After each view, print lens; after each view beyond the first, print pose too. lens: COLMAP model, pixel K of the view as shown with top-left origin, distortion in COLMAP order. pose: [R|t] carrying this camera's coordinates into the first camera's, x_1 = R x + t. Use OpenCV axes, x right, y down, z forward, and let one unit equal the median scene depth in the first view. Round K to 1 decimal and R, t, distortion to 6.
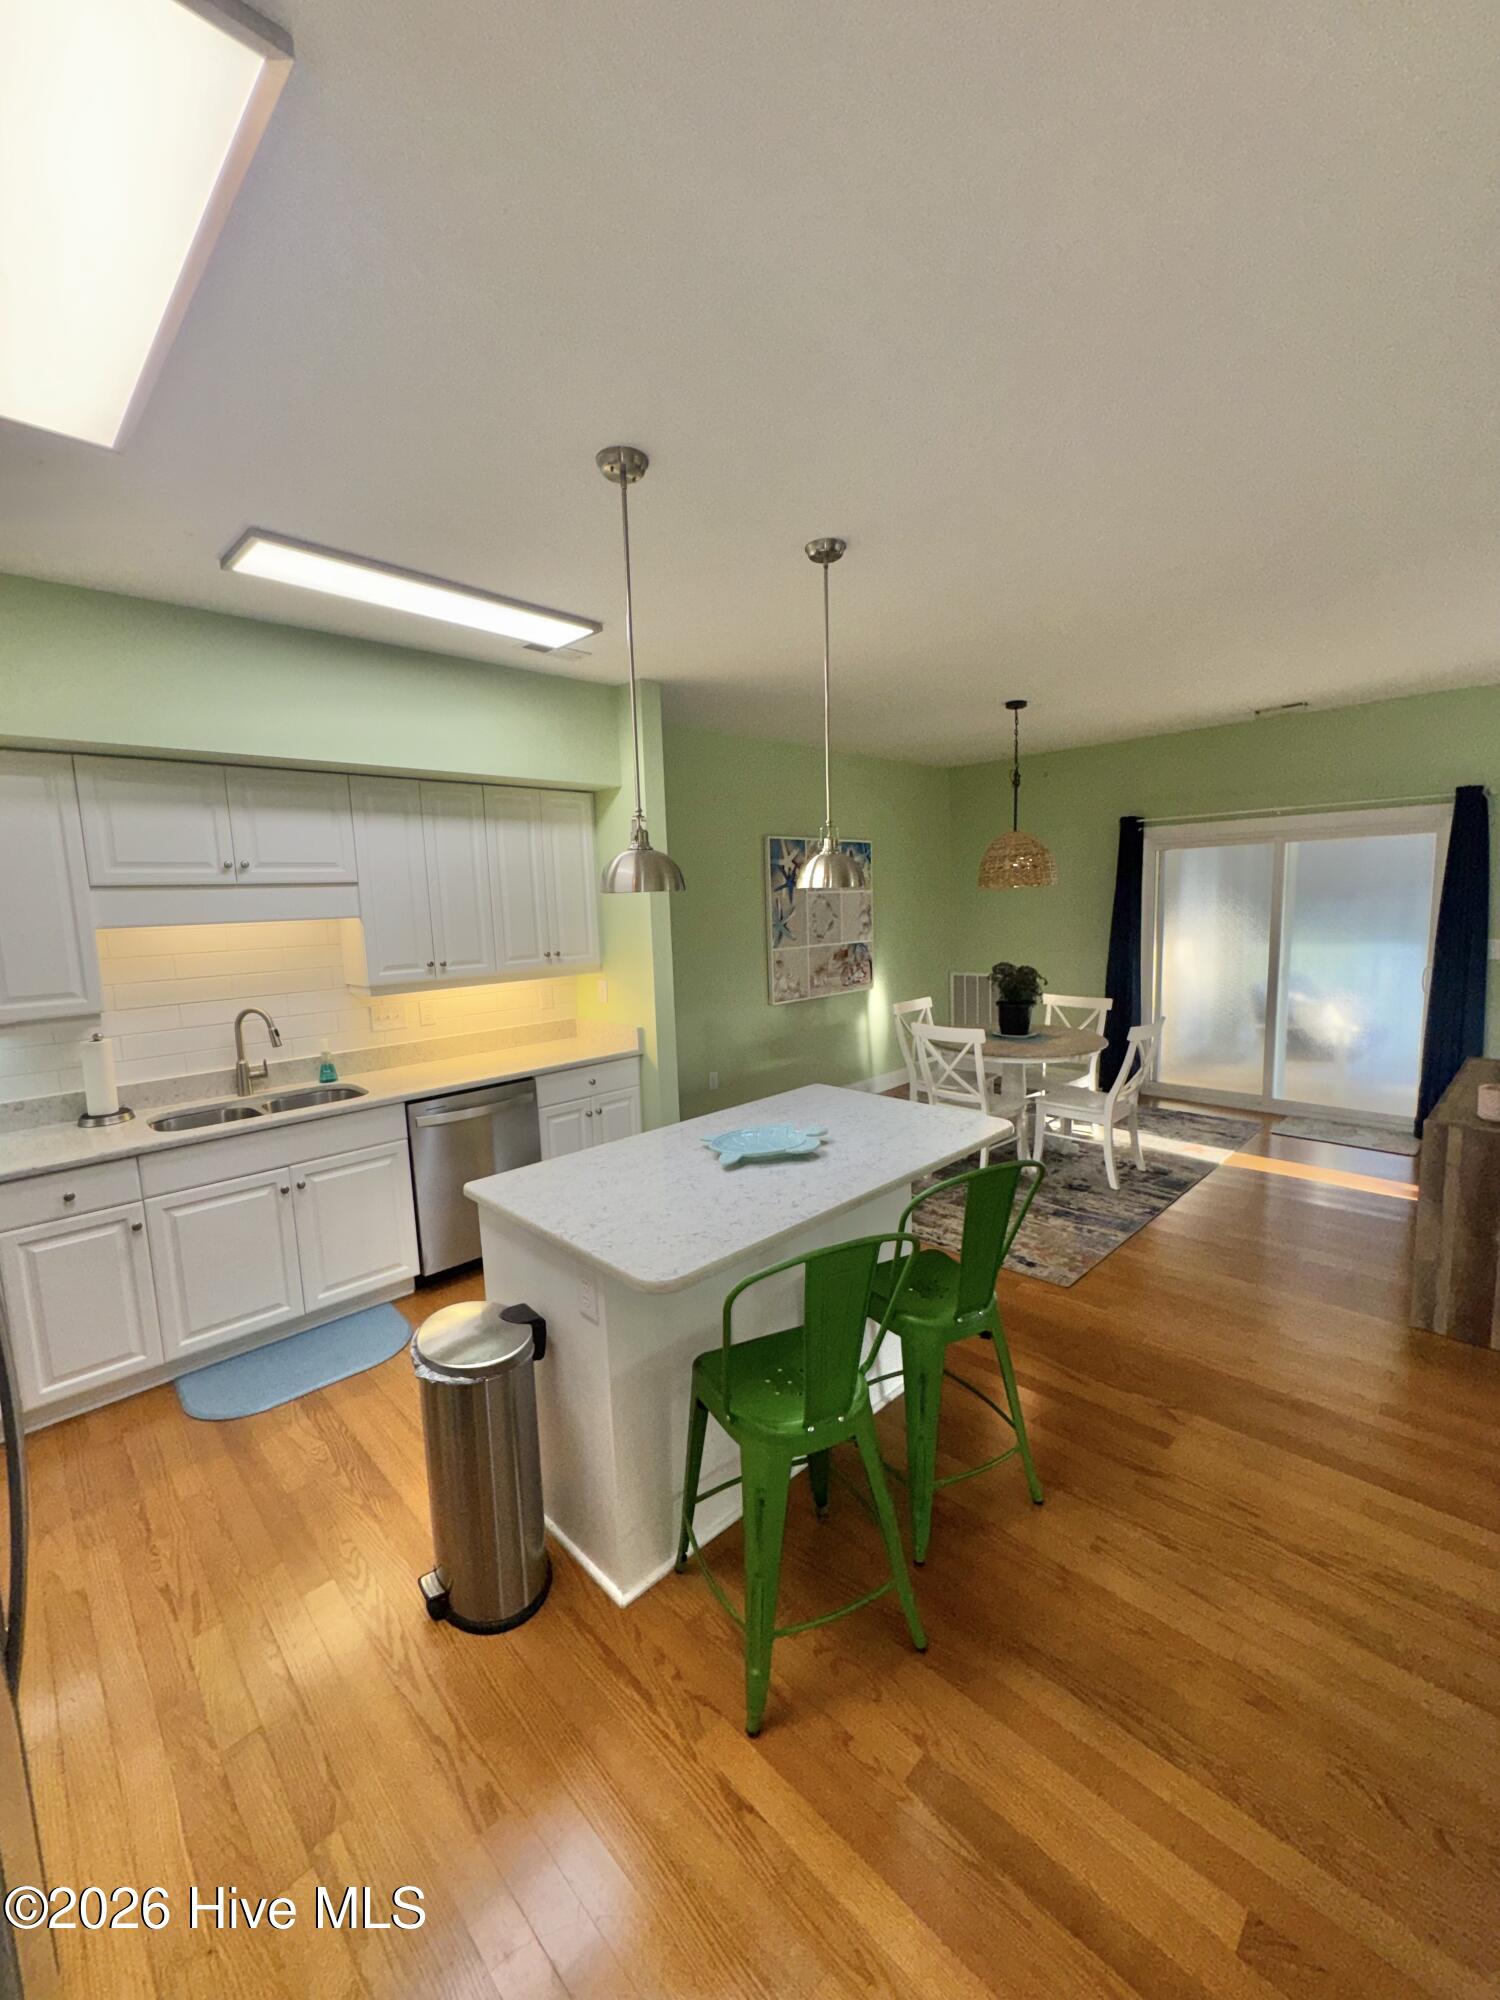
lens RADIAL K [[801.1, 0, 747.9], [0, 801.1, 1002.3], [0, 0, 1]] dist [-0.005668, 0.000836]
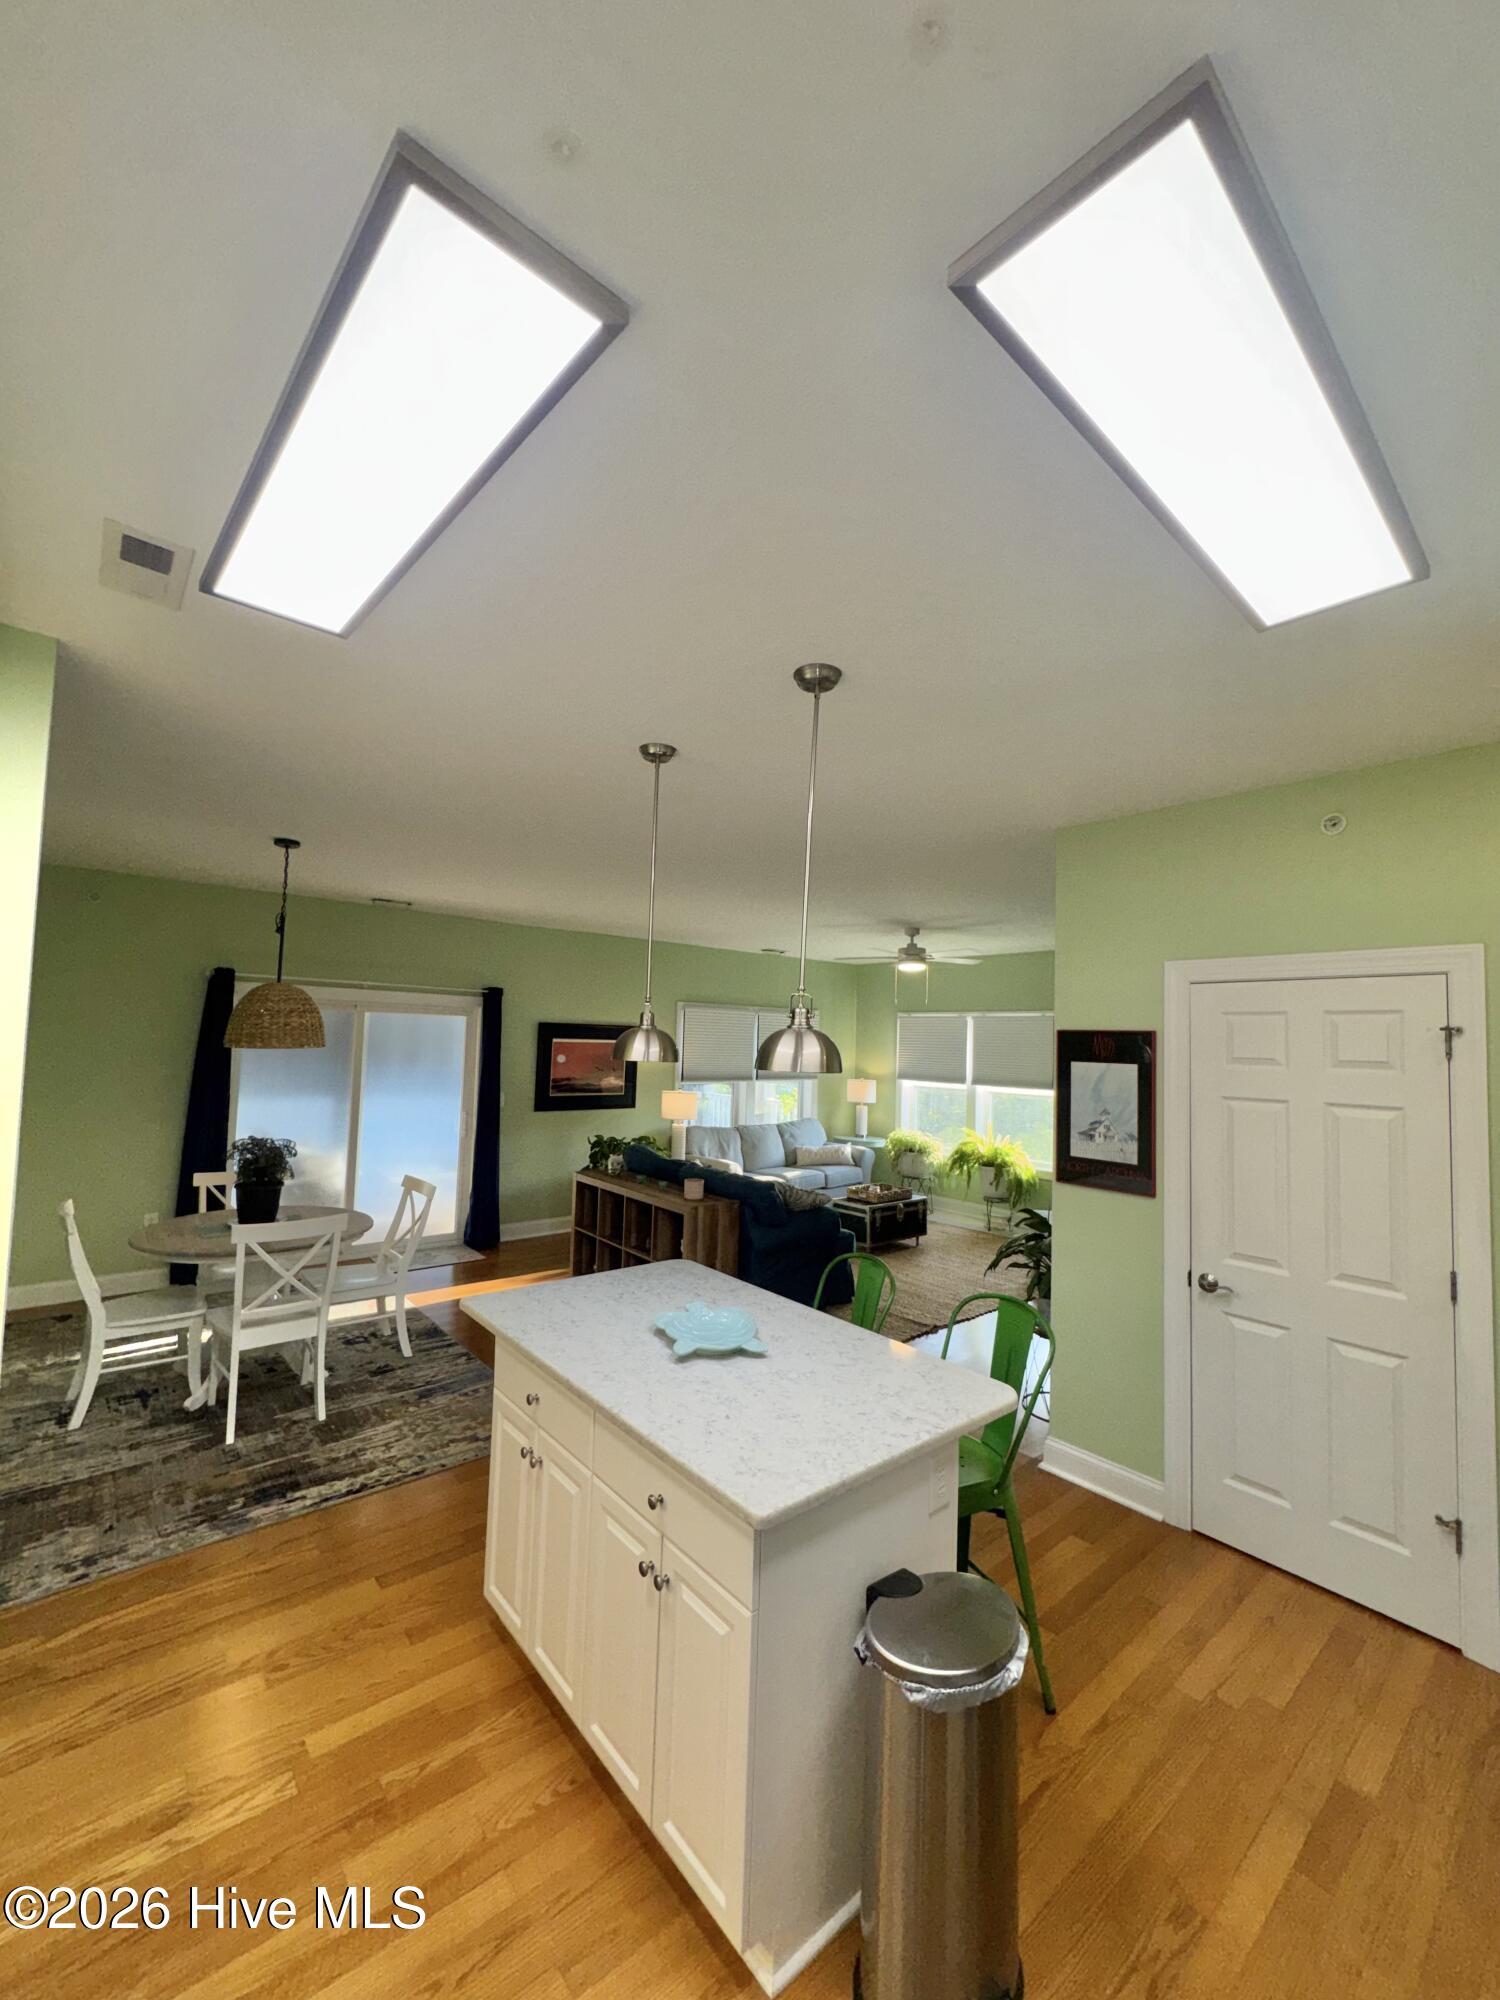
lens RADIAL K [[801.1, 0, 757.6], [0, 801.1, 997.8], [0, 0, 1]] dist [-0.005668, 0.000836]
pose [[0.062127, 0.093286, 0.993699, -0.458940], [0.098451, 0.990194, -0.099112, -0.055206], [-0.993201, 0.103988, 0.052334, 0.408496]]
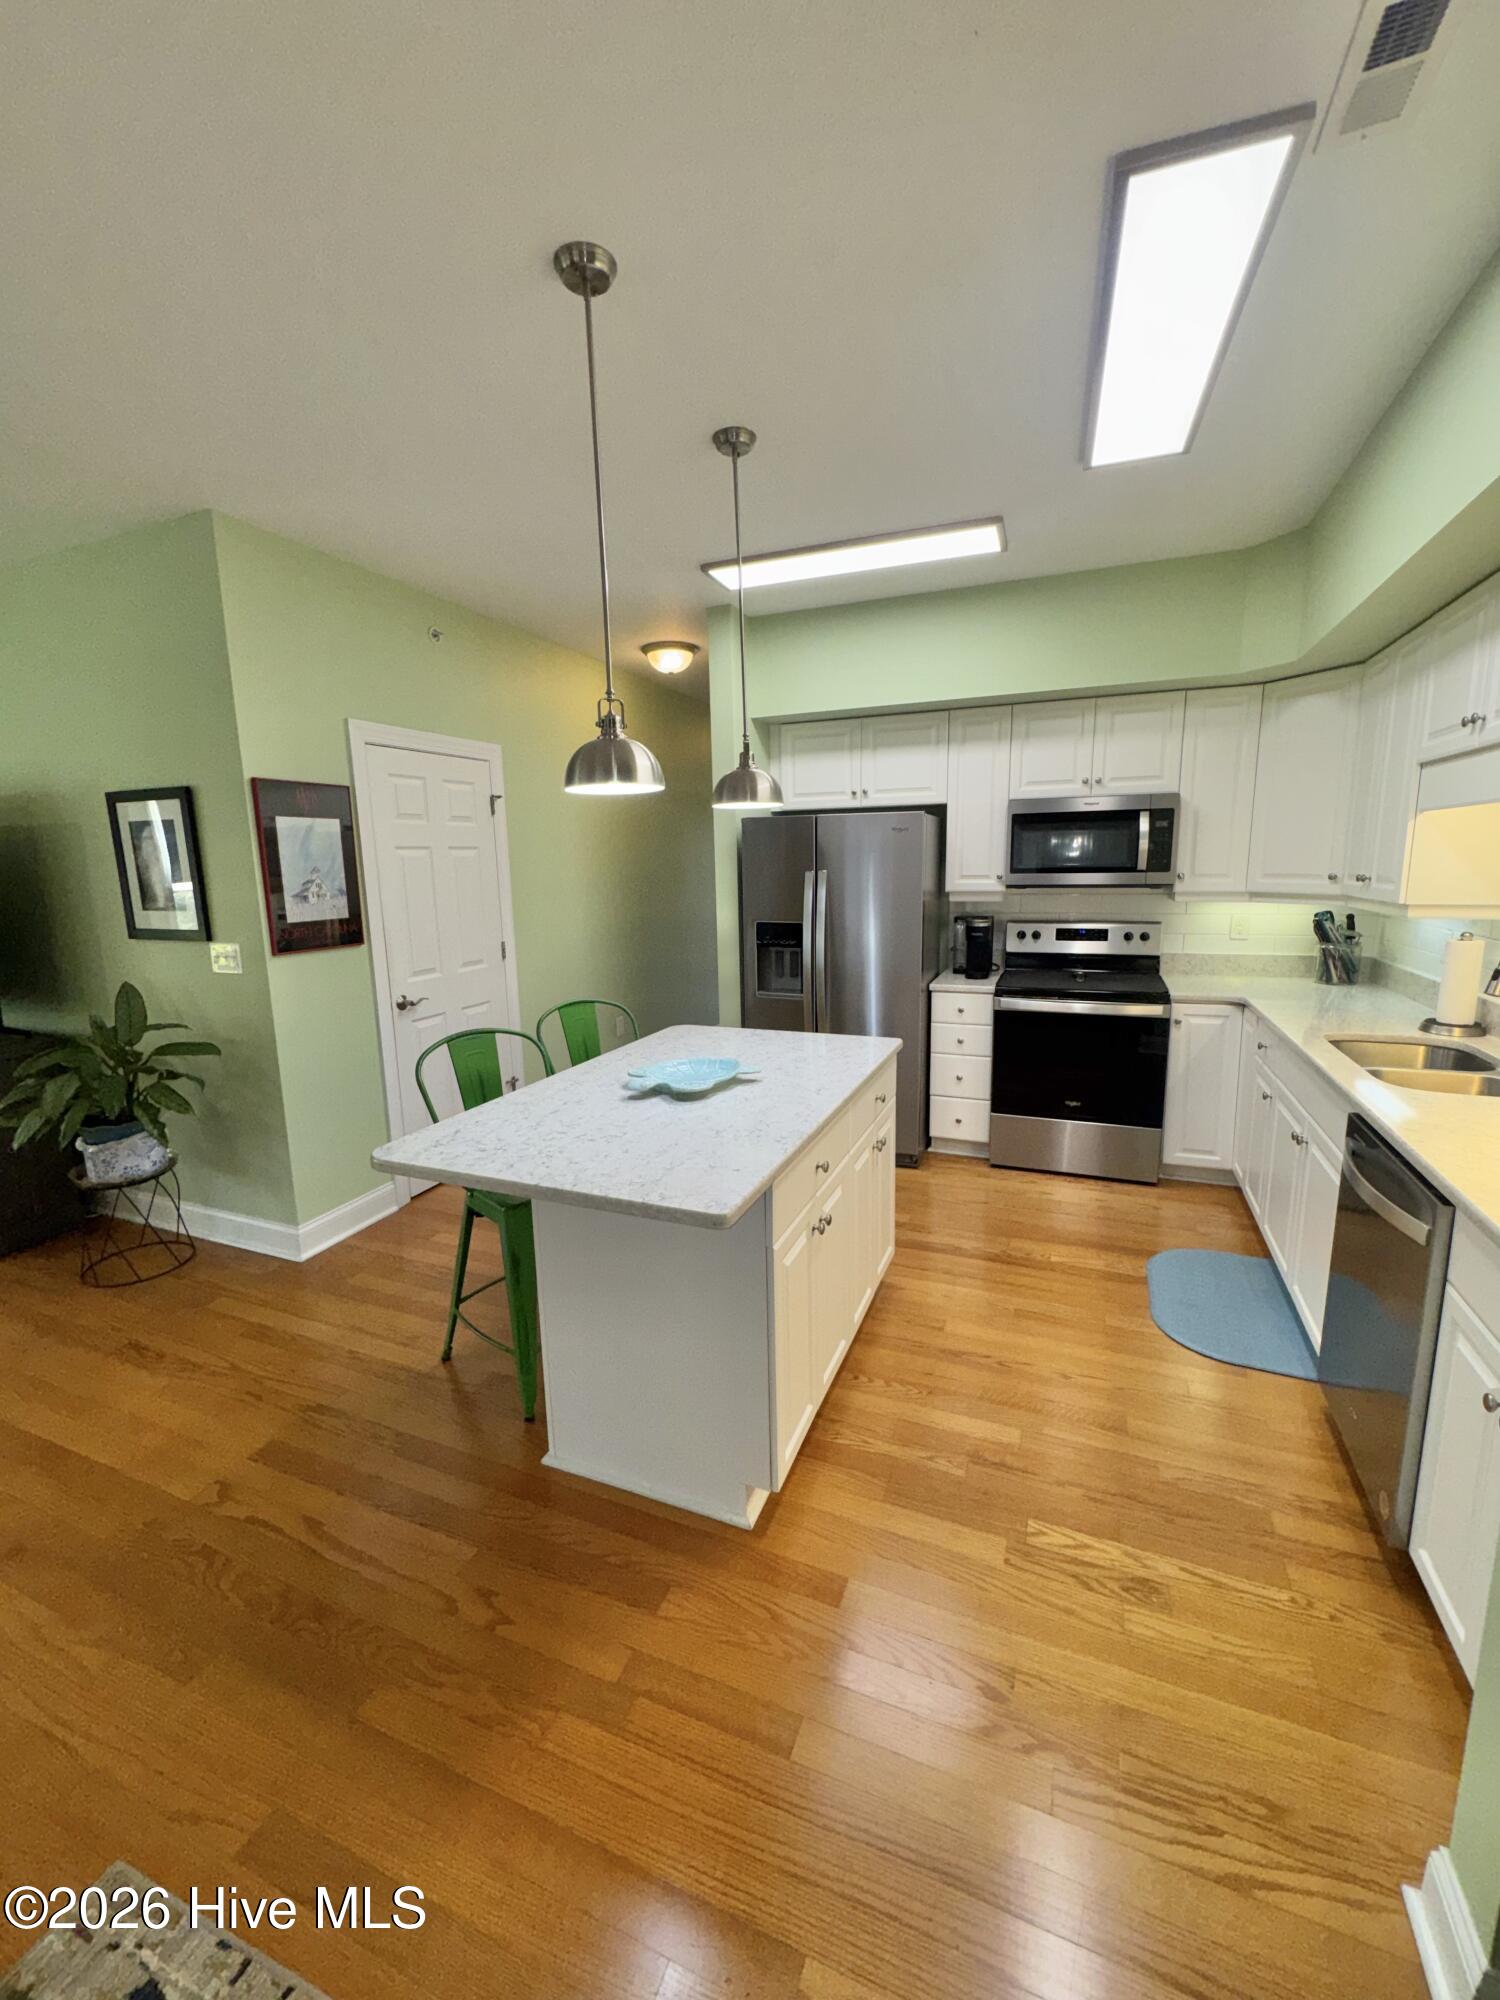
lens RADIAL K [[801.1, 0, 749.6], [0, 801.1, 998.6], [0, 0, 1]] dist [-0.005668, 0.000836]
pose [[-0.916069, 0.121383, -0.382208, 0.145364], [-0.000109, 0.953015, 0.302925, -0.092256], [0.401020, 0.277542, -0.873014, 0.871676]]
